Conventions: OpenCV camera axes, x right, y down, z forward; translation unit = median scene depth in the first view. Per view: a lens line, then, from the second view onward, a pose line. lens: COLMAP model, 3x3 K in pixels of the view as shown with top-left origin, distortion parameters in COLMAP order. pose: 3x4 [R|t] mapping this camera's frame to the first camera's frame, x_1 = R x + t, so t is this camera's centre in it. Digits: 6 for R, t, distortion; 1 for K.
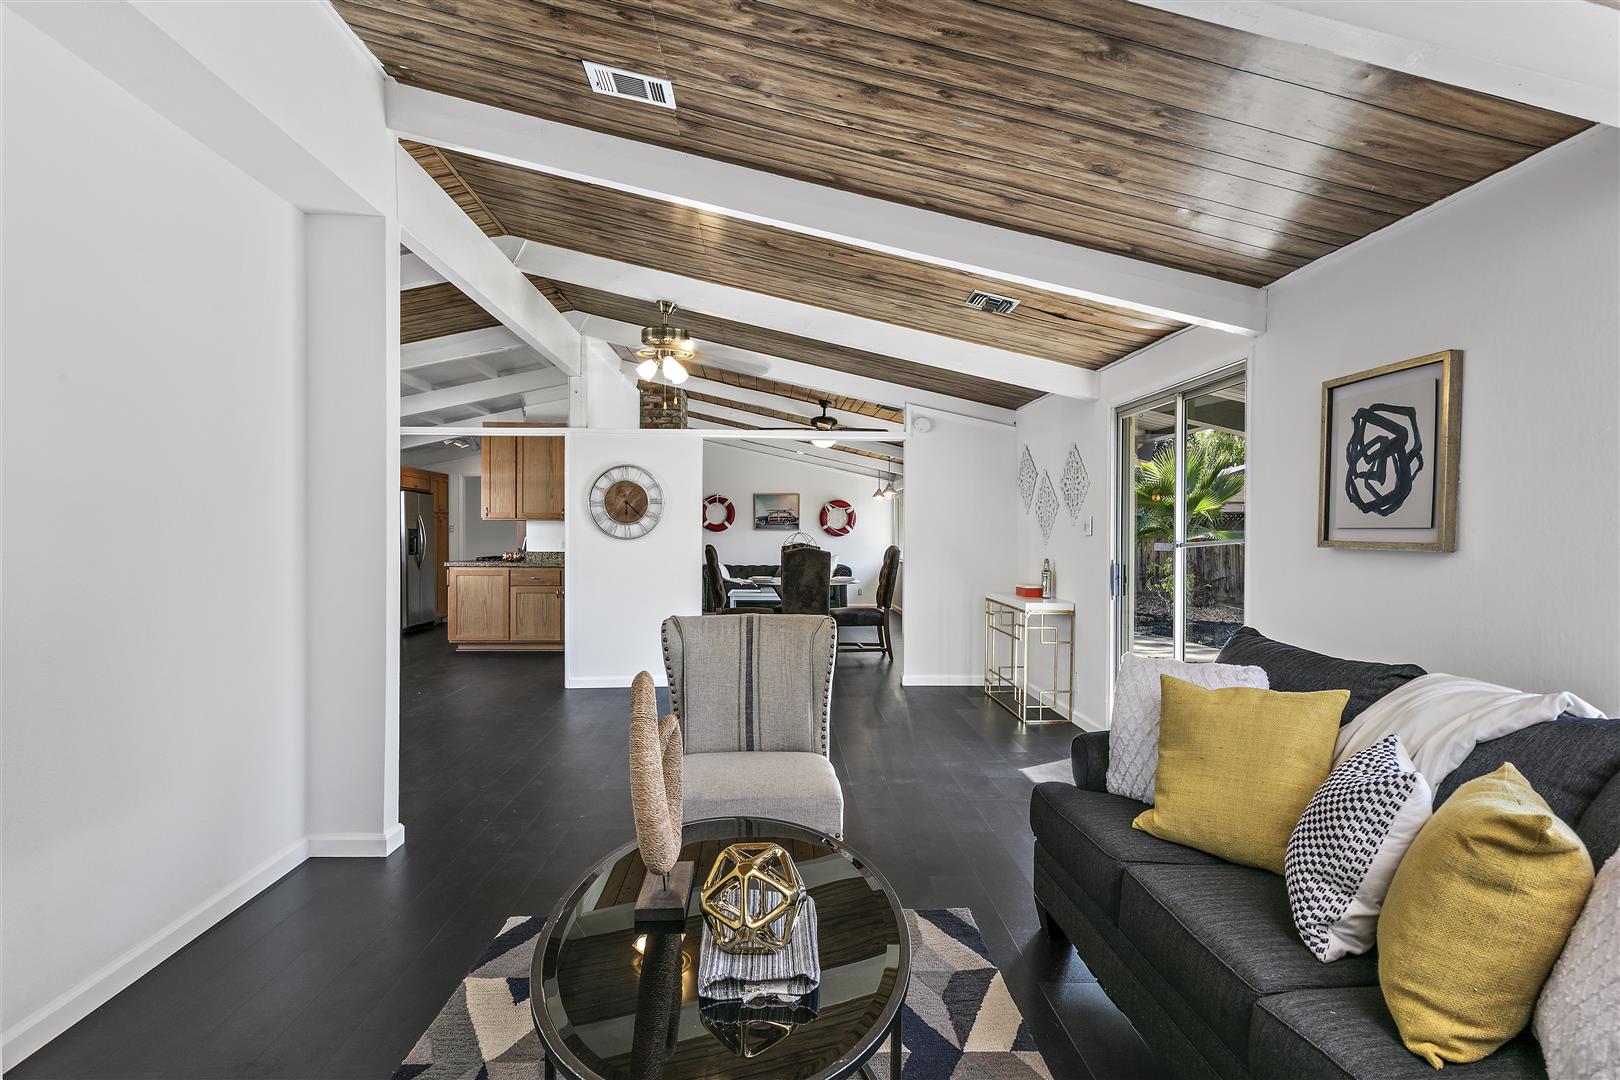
lens RADIAL K [[878.1, 0, 817.4], [0, 878.1, 542.8], [0, 0, 1]] dist [0.003585, -0.000661]
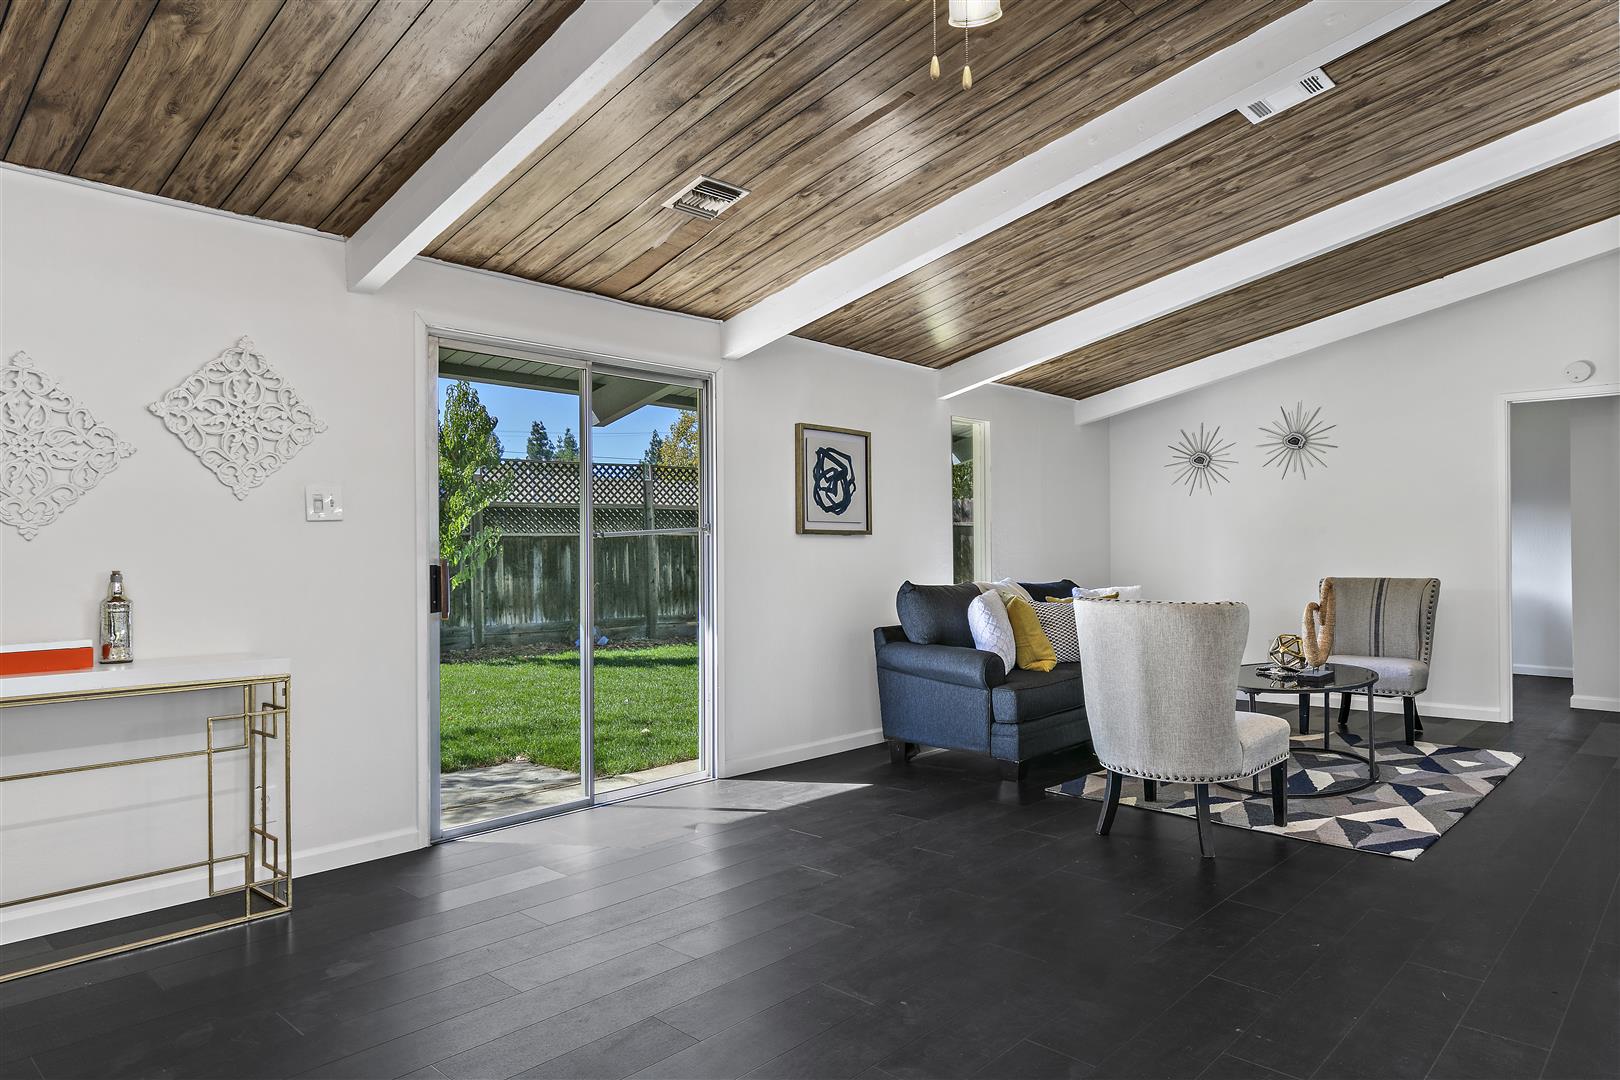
lens RADIAL K [[1012.2, 0, 816.6], [0, 1012.2, 540.8], [0, 0, 1]] dist [0.004738, -0.000960]
pose [[-0.697882, 0.004619, 0.716198, -0.662880], [0.011814, 0.999917, 0.005063, 0.008309], [-0.716115, 0.011994, -0.697879, 2.166540]]
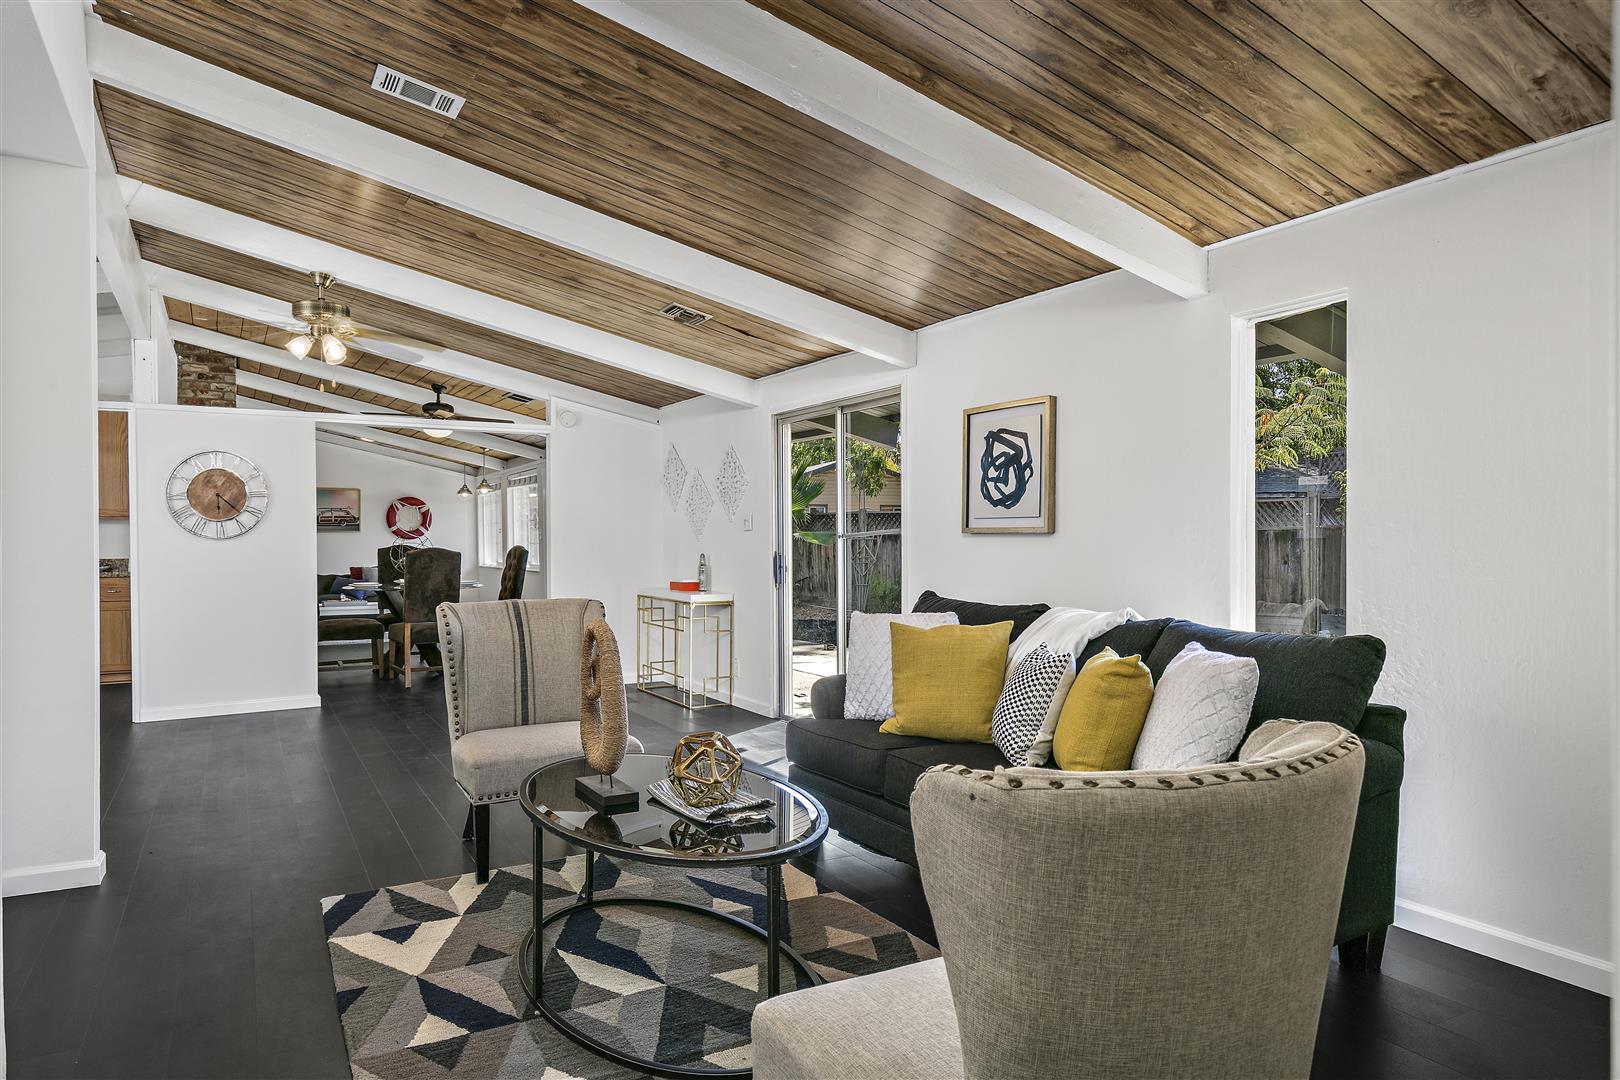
lens RADIAL K [[1012.2, 0, 813.7], [0, 1012.2, 550.0], [0, 0, 1]] dist [0.004738, -0.000960]
pose [[0.891406, -0.012230, 0.453041, -0.328179], [0.012448, 0.999919, 0.002500, 0.024312], [-0.453035, 0.003411, 0.891486, -0.269341]]
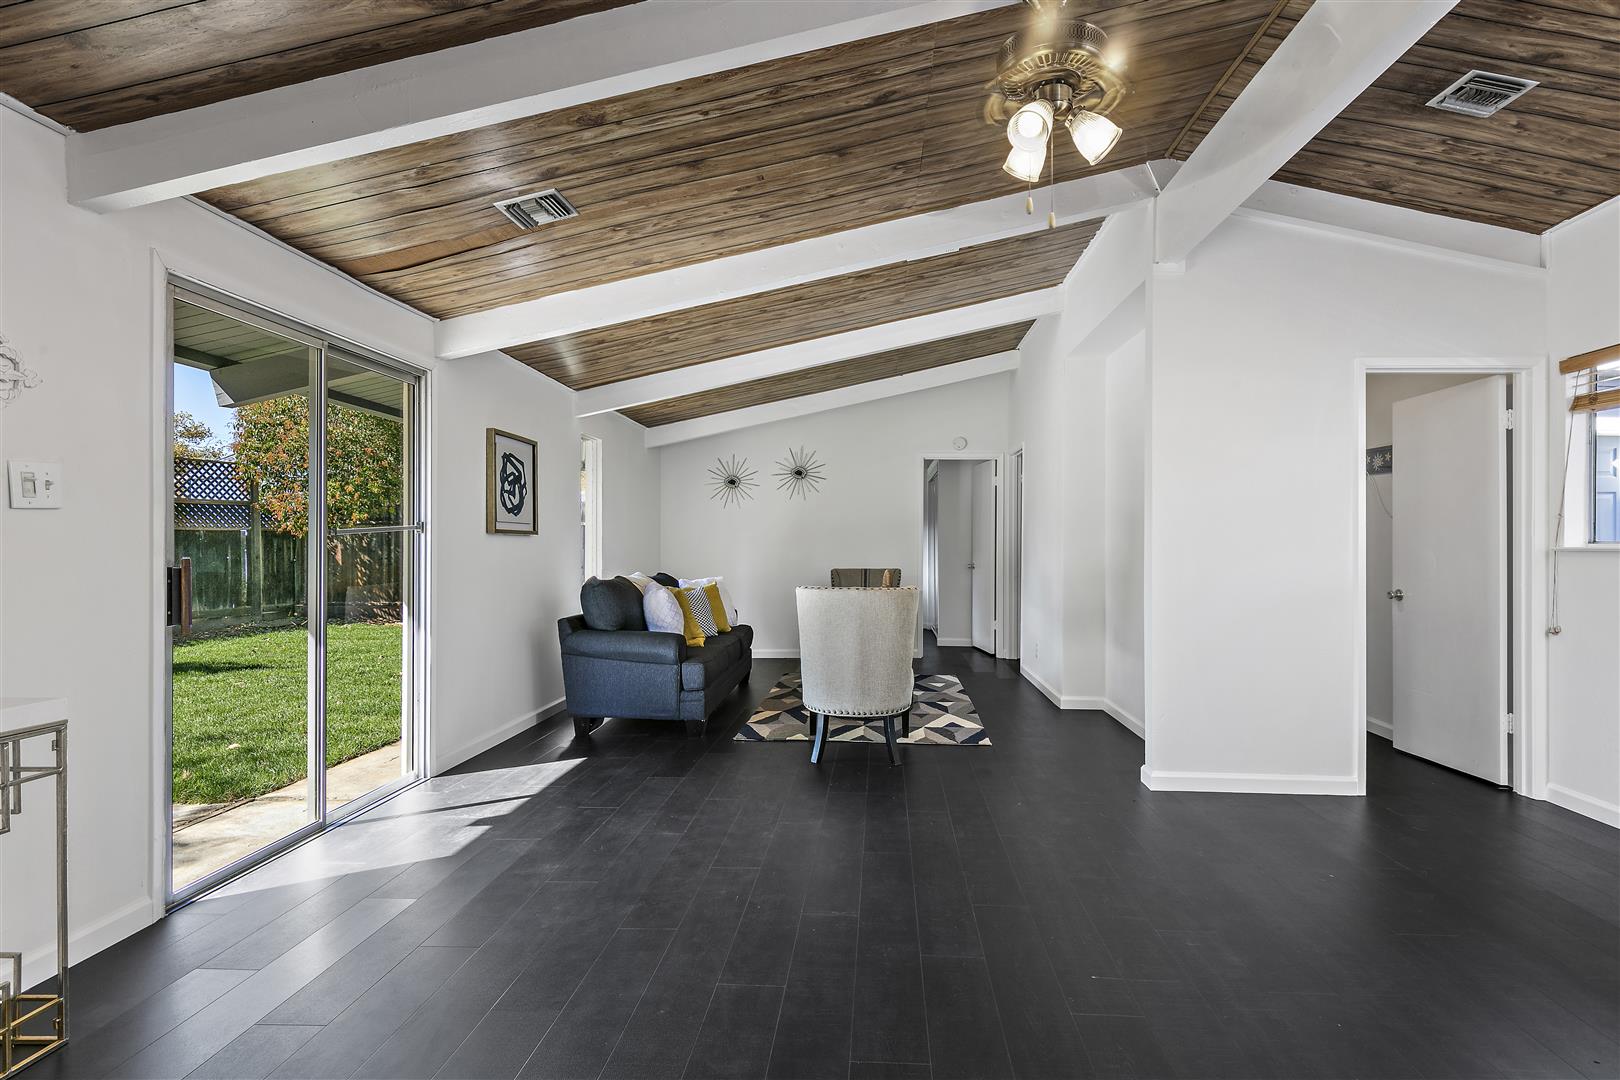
lens RADIAL K [[813.8, 0, 849.7], [0, 813.8, 542.7], [0, 0, 1]] dist [0.002716, 0.000857]
pose [[-0.995881, -0.008376, 0.090287, -0.187089], [-0.007372, 0.999907, 0.011449, 0.000396], [-0.090374, 0.010736, -0.995850, 2.378729]]
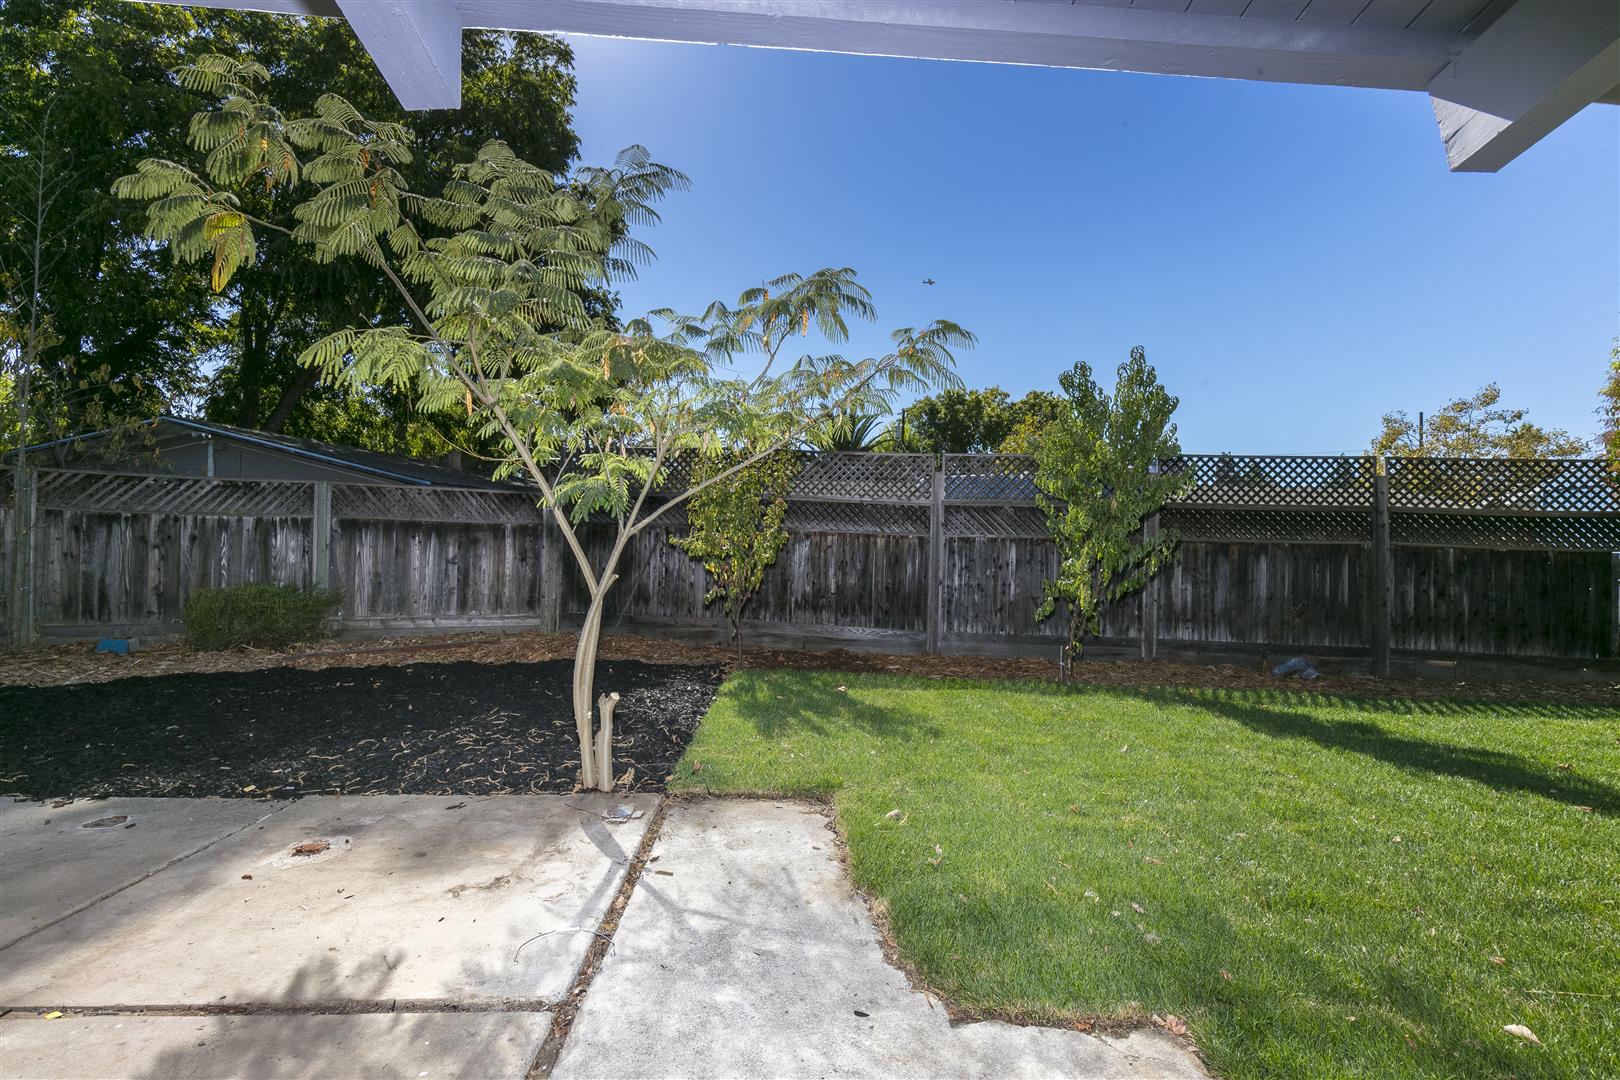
lens RADIAL K [[723.4, 0, 817.0], [0, 723.4, 541.1], [0, 0, 1]] dist [0.010874, 0.000050]
pose [[0.002109, -0.012472, 0.999920, 0.487494], [-0.018050, 0.999759, 0.012508, -0.012808], [-0.999835, -0.018075, 0.001883, 1.553692]]
